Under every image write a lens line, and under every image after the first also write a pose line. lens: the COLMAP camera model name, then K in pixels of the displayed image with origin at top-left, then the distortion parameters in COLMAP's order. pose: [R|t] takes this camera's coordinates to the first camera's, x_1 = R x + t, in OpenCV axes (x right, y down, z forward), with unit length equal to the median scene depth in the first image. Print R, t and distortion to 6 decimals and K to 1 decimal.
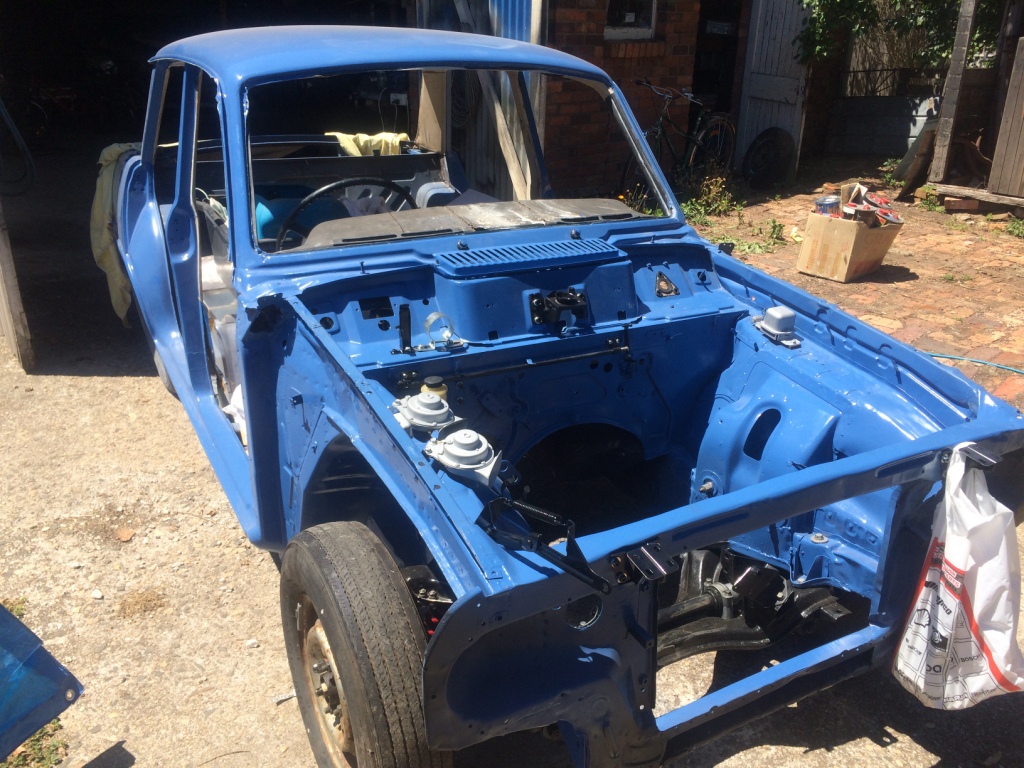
lens RADIAL K [[899.8, 0, 512.0], [0, 899.8, 384.0], [0, 0, 1]] dist [0.127545, -0.203207]
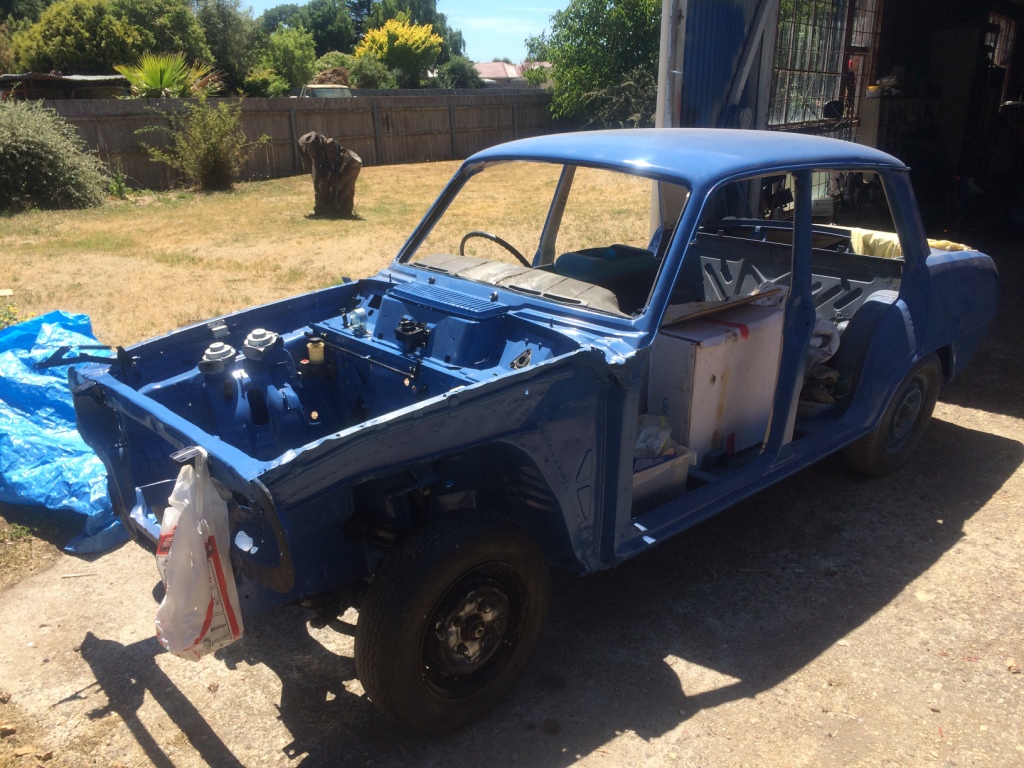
lens RADIAL K [[899.8, 0, 512.0], [0, 899.8, 384.0], [0, 0, 1]] dist [0.127545, -0.203207]
pose [[0.233203, 0.282573, -0.930467, 1.328785], [-0.364505, 0.912486, 0.185756, -0.314567], [0.901528, 0.295841, 0.315794, 0.726014]]
